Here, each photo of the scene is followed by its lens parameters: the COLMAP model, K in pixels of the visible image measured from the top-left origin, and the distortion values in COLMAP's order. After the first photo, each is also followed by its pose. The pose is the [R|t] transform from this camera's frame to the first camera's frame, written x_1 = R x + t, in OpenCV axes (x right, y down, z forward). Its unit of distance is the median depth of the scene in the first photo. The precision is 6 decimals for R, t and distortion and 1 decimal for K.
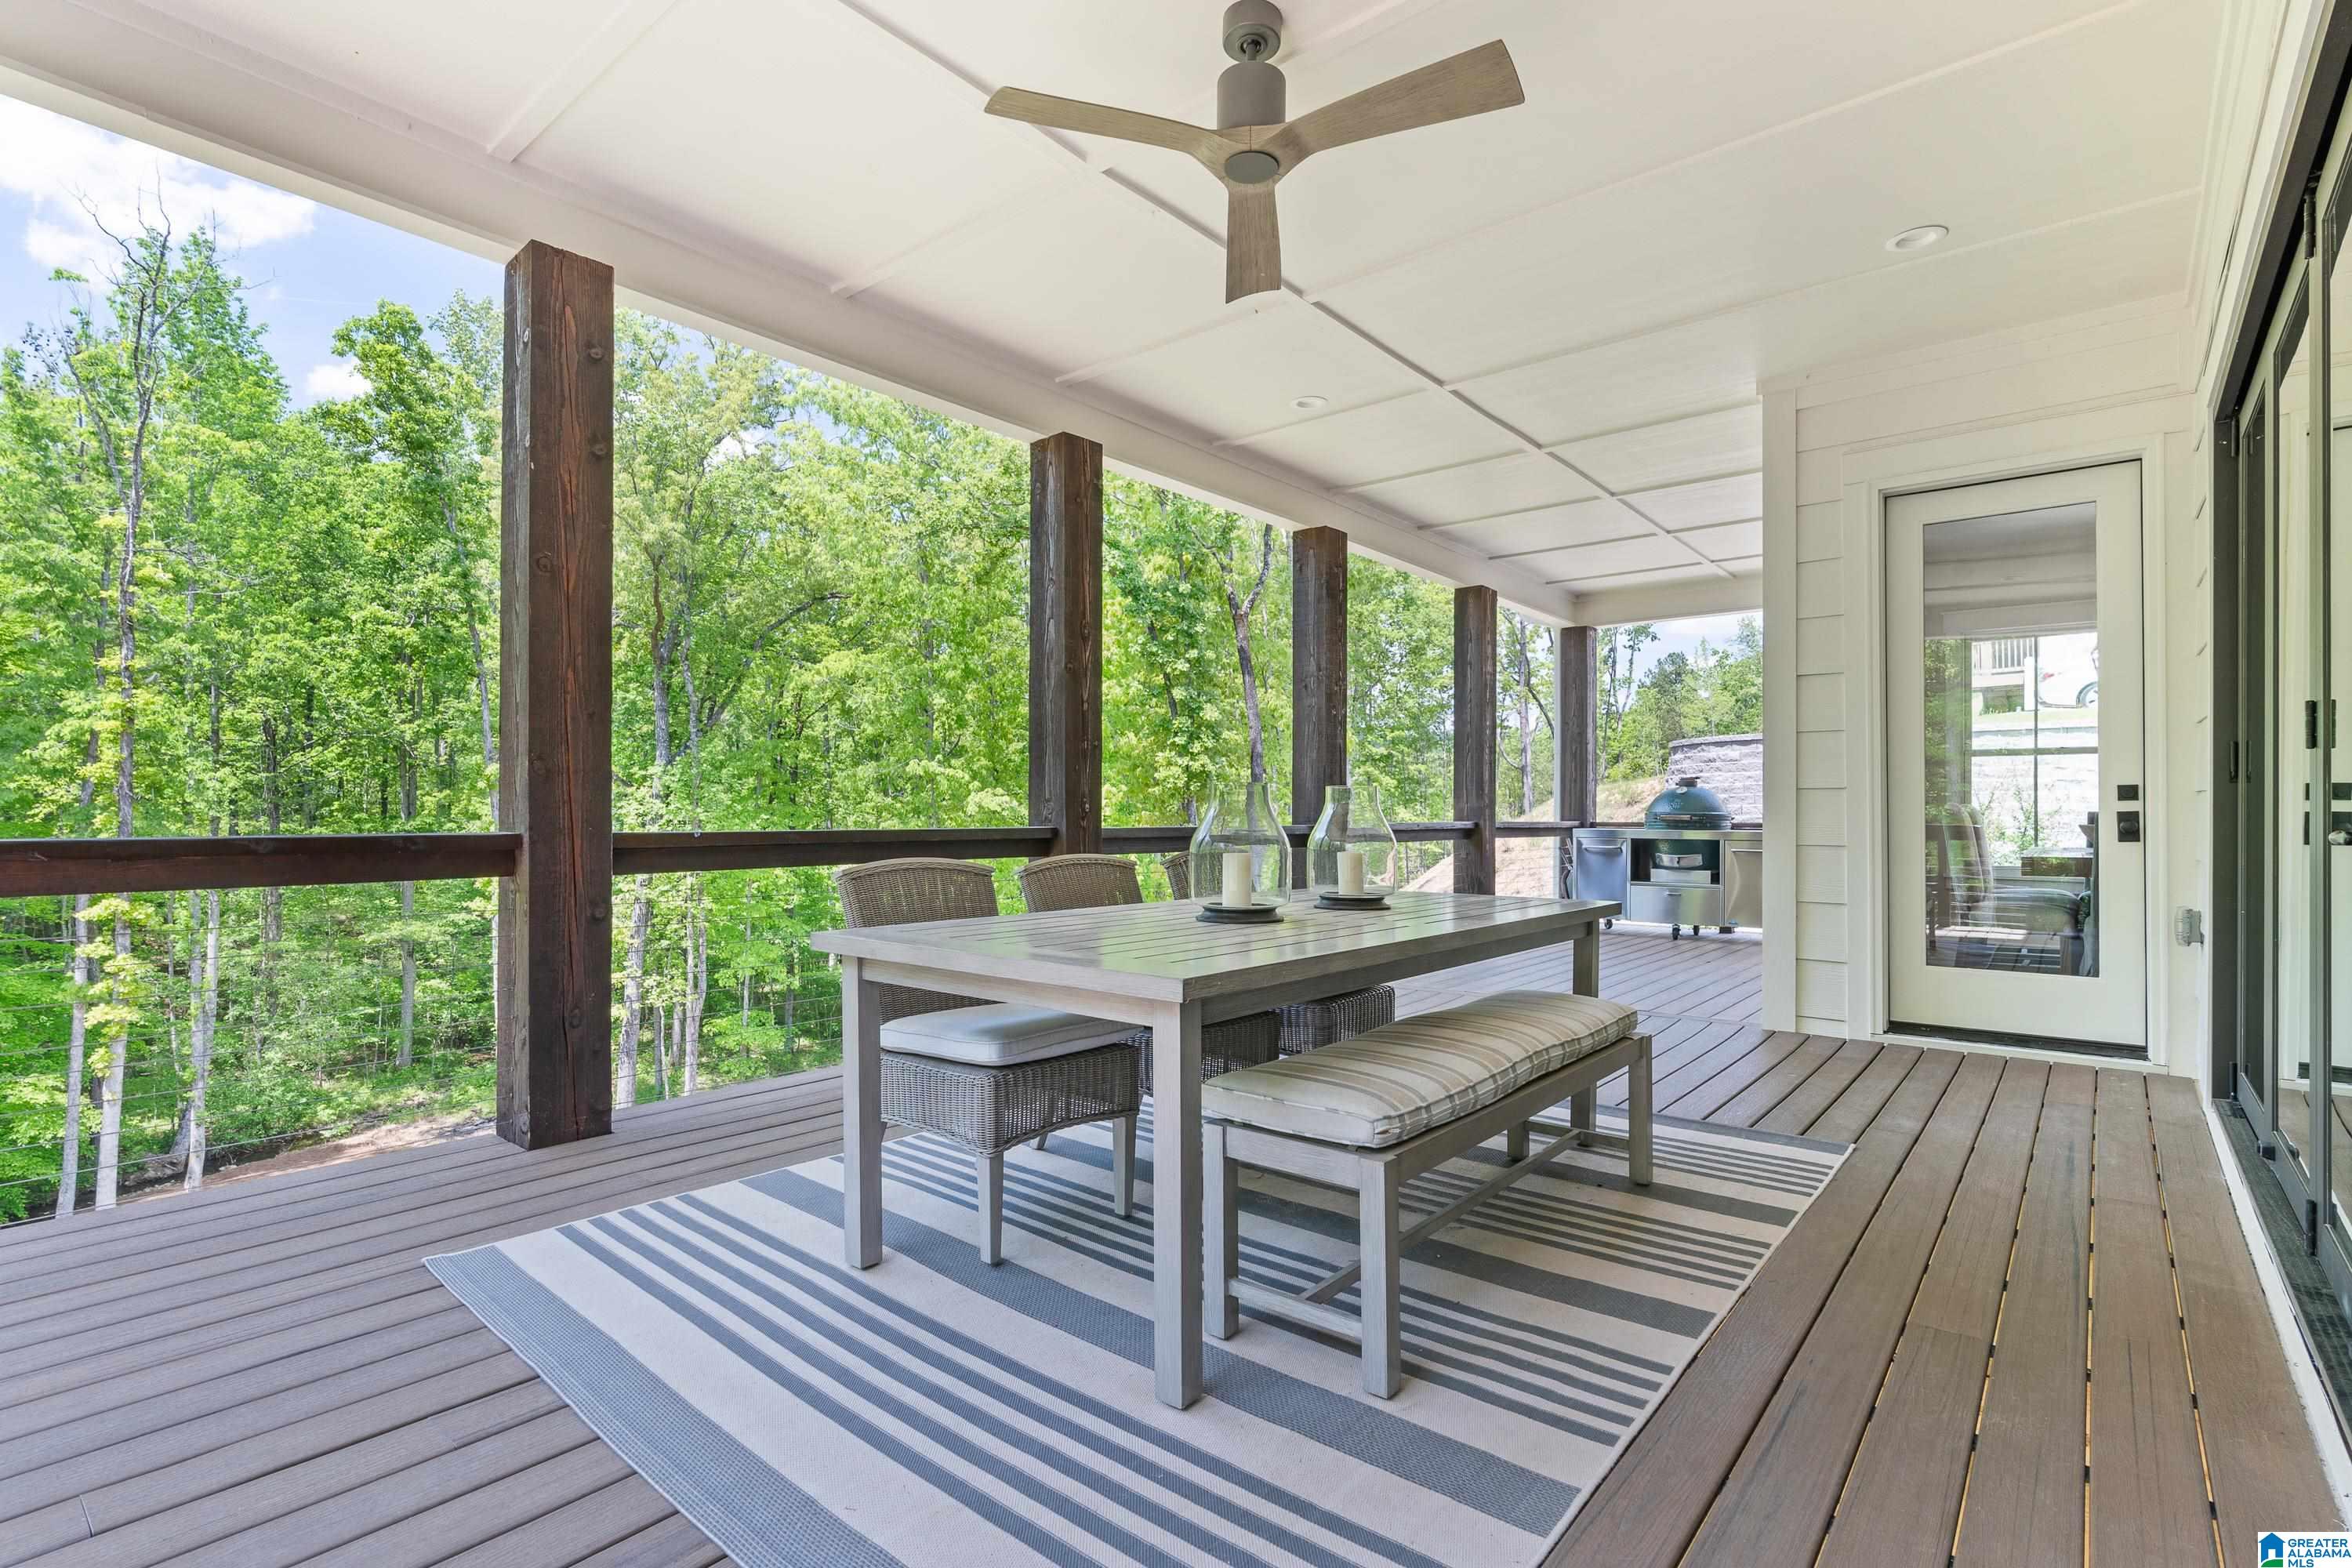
lens RADIAL K [[1104.9, 0, 1184.3], [0, 1104.9, 788.6], [0, 0, 1]] dist [0.004865, 0.000239]
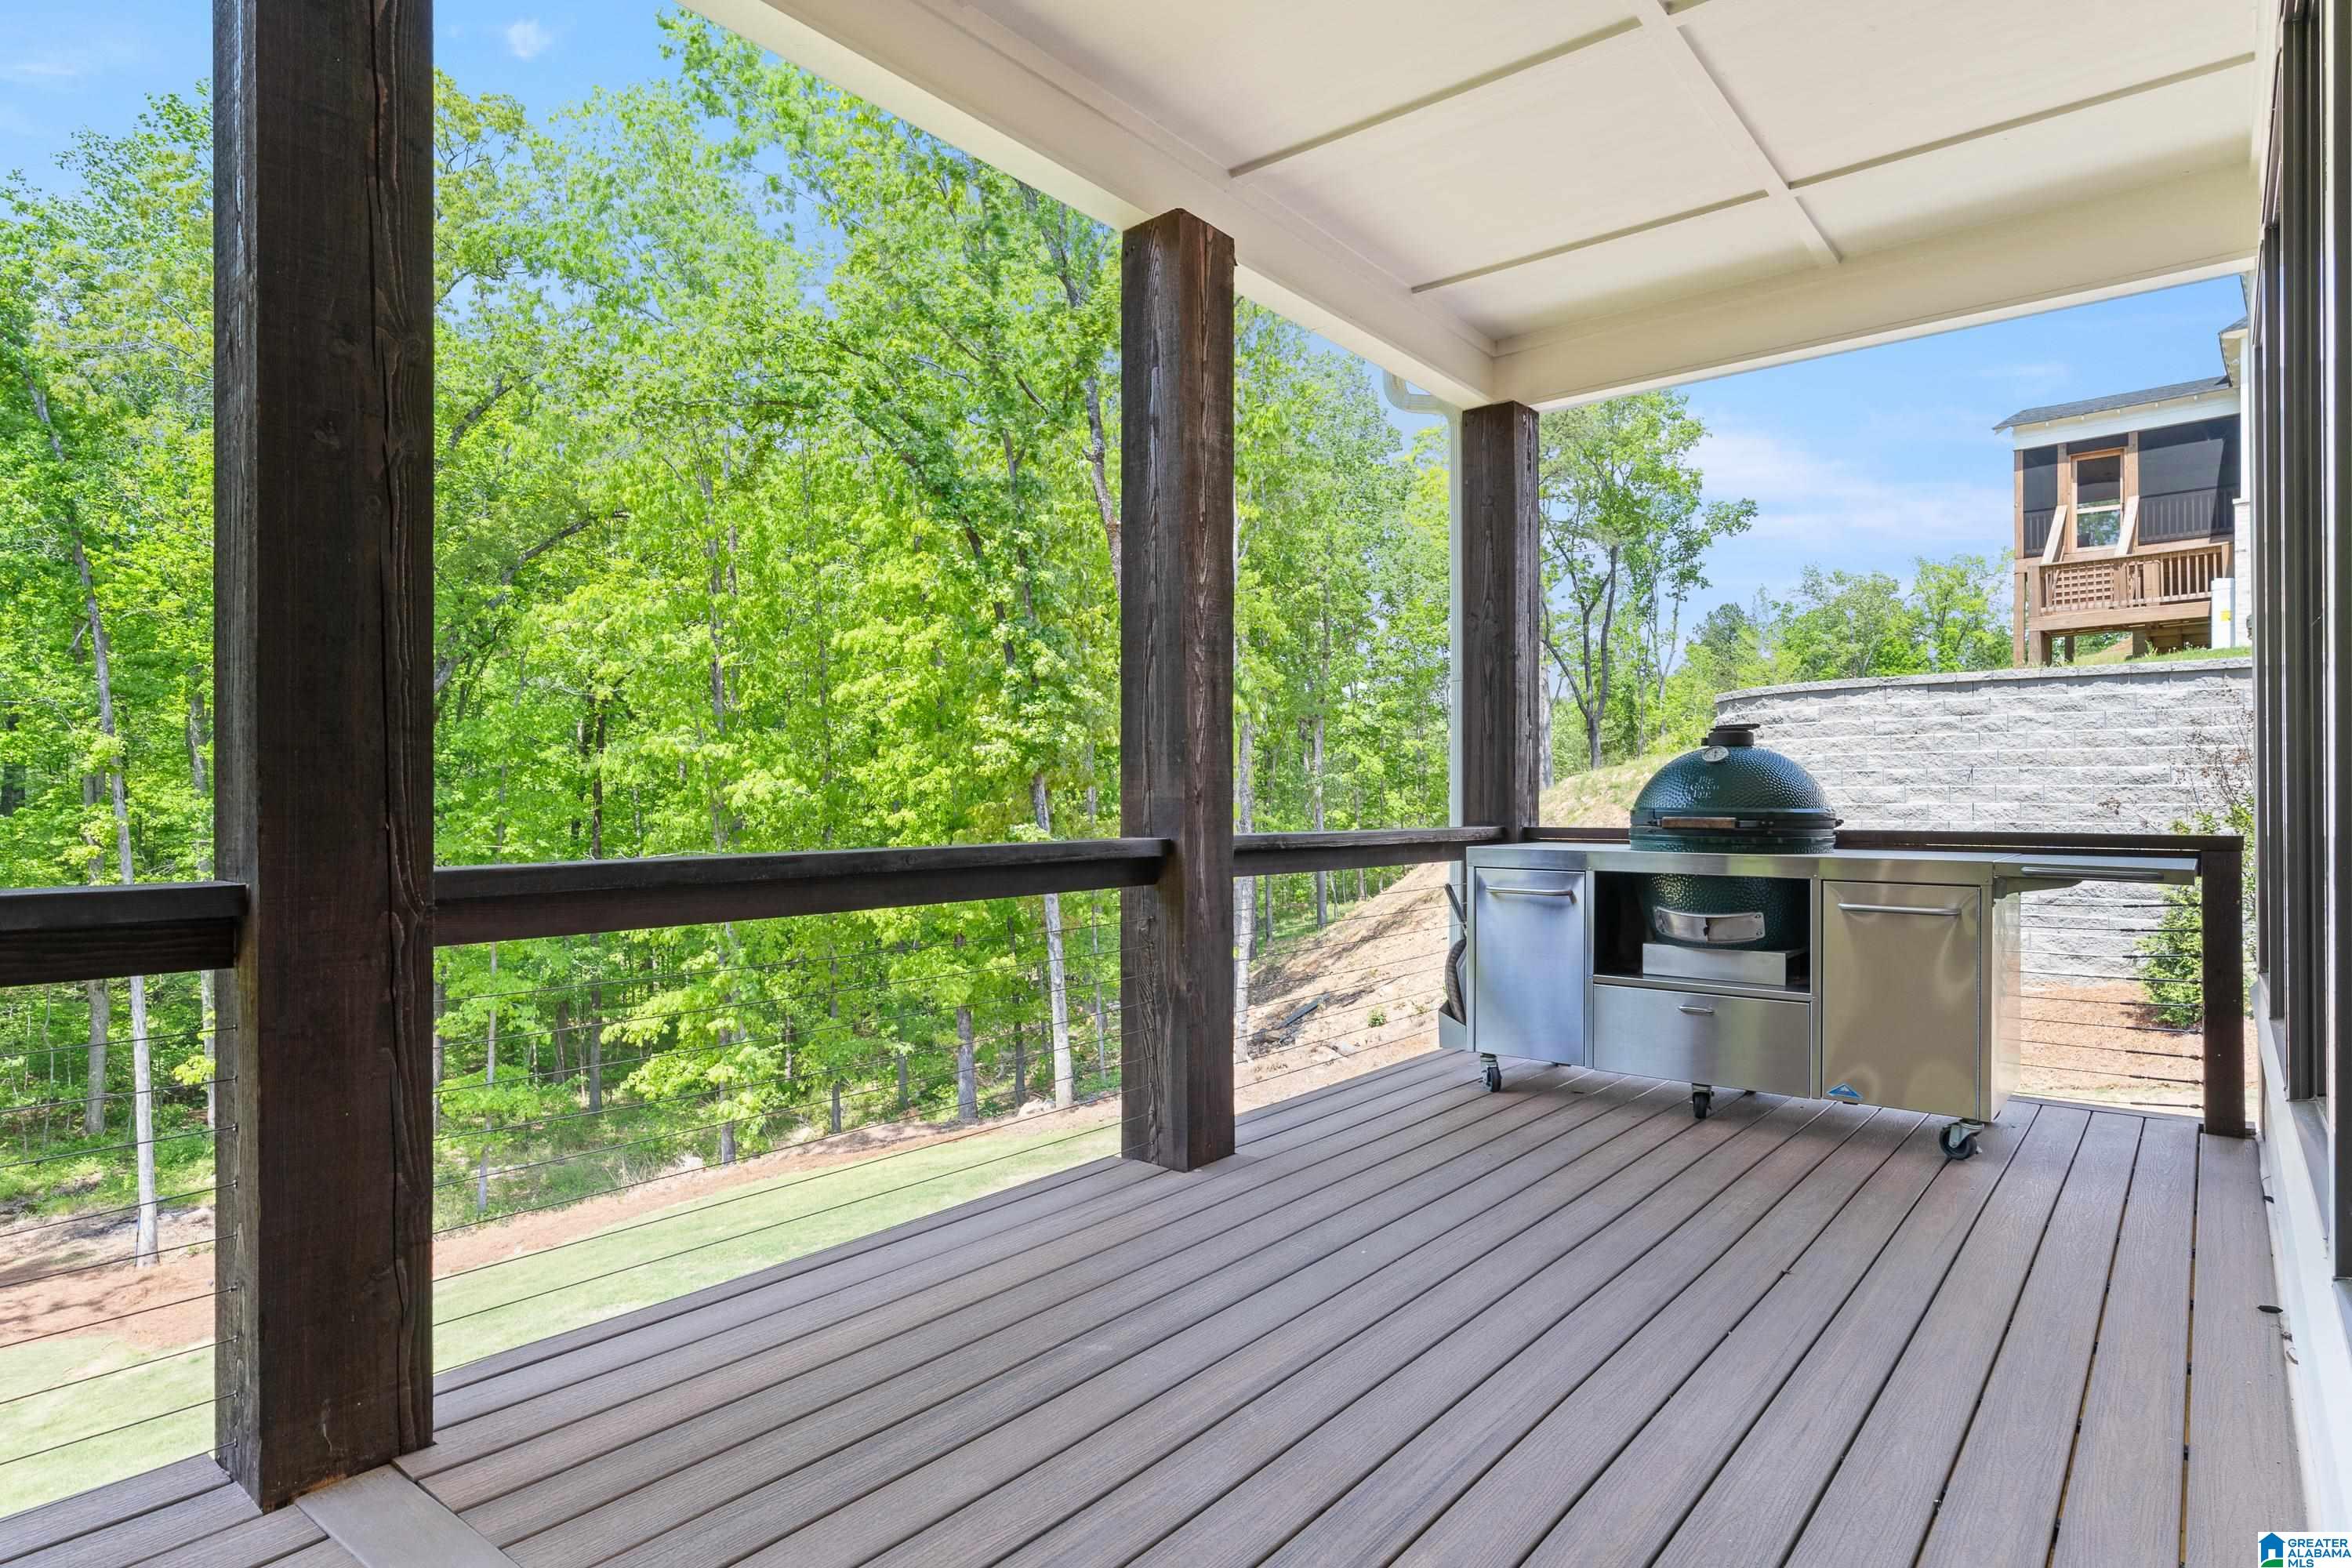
lens RADIAL K [[1255.1, 0, 1166.6], [0, 1255.1, 799.5], [0, 0, 1]] dist [-0.007306, -0.000840]
pose [[0.999968, -0.006234, -0.004952, 0.217314], [0.006343, 0.999732, 0.022276, 0.005667], [0.004812, -0.022307, 0.999740, 0.467825]]
